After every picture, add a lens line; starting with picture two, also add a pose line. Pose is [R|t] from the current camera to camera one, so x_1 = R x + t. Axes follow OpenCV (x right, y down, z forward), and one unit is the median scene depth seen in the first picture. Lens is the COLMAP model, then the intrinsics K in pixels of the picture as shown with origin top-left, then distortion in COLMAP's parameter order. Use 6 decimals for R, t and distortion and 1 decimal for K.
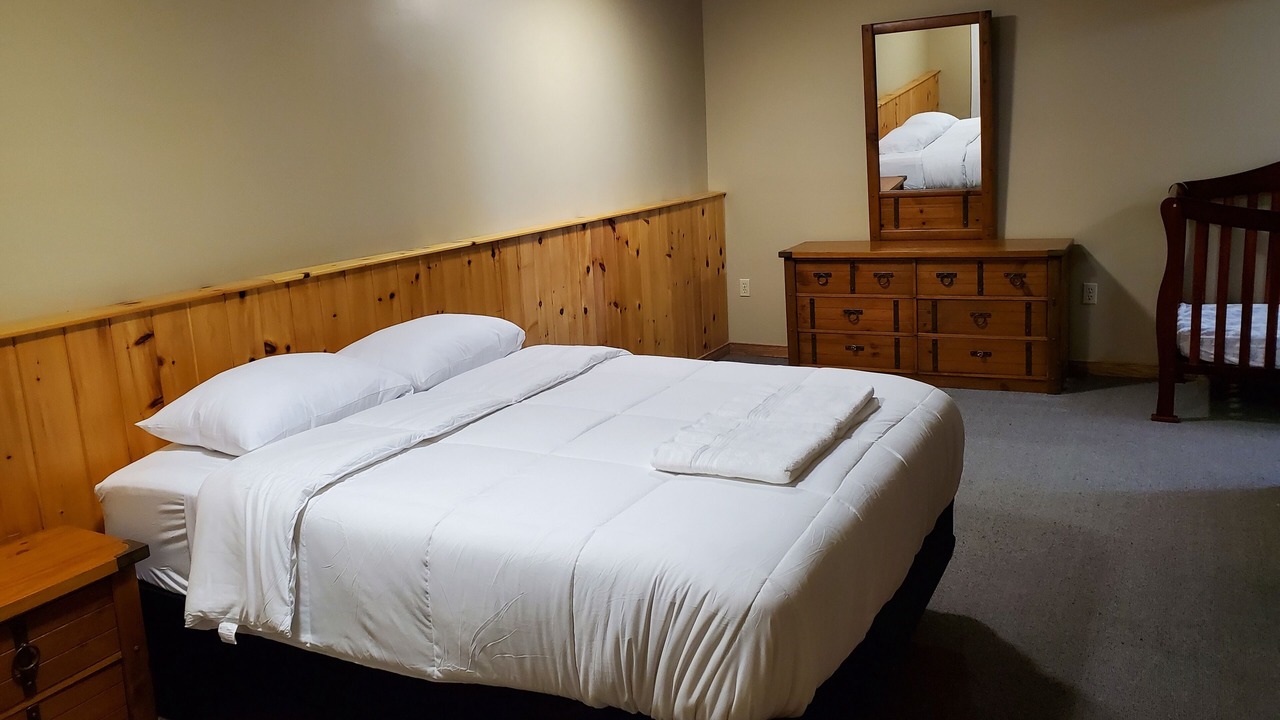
lens RADIAL K [[979.5, 0, 639.3], [0, 979.5, 356.6], [0, 0, 1]] dist [-0.007326, 0.004945]
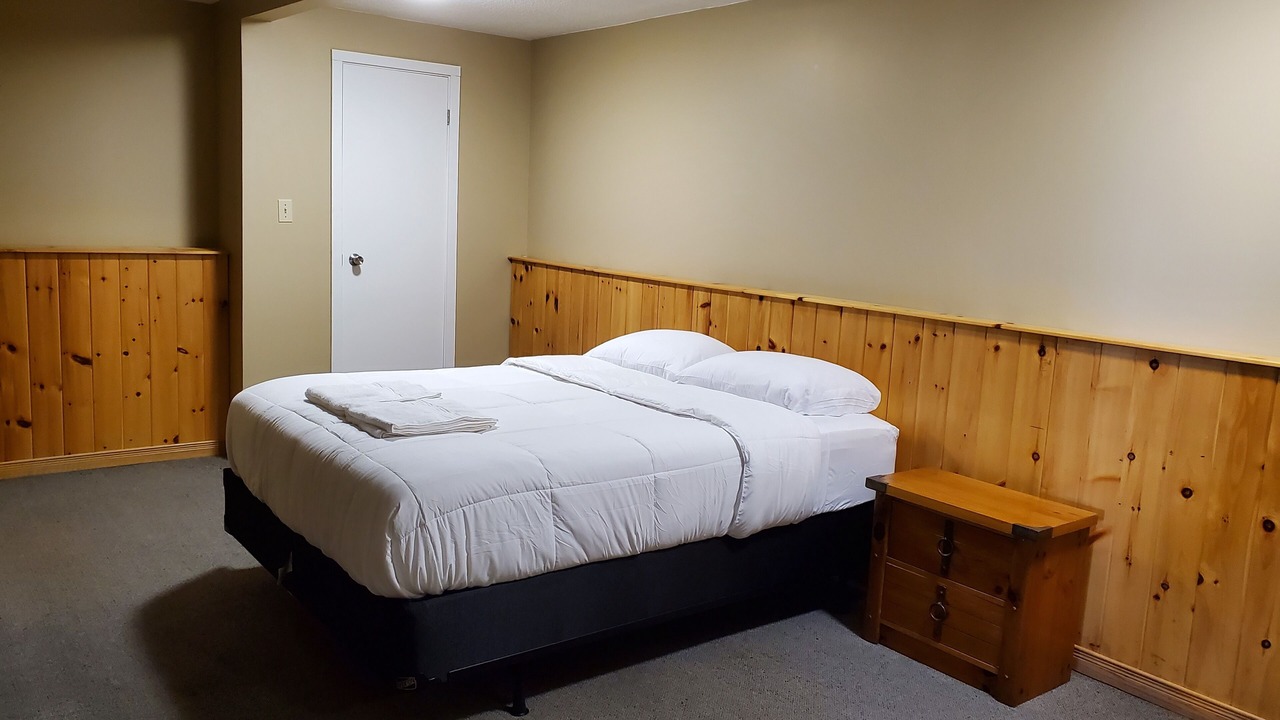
lens RADIAL K [[979.5, 0, 639.6], [0, 979.5, 359.4], [0, 0, 1]] dist [-0.007326, 0.004945]
pose [[-0.400556, 0.170386, -0.900291, 0.752507], [-0.233968, 0.930966, 0.280288, -0.272592], [0.885897, 0.322910, -0.333039, 1.116277]]
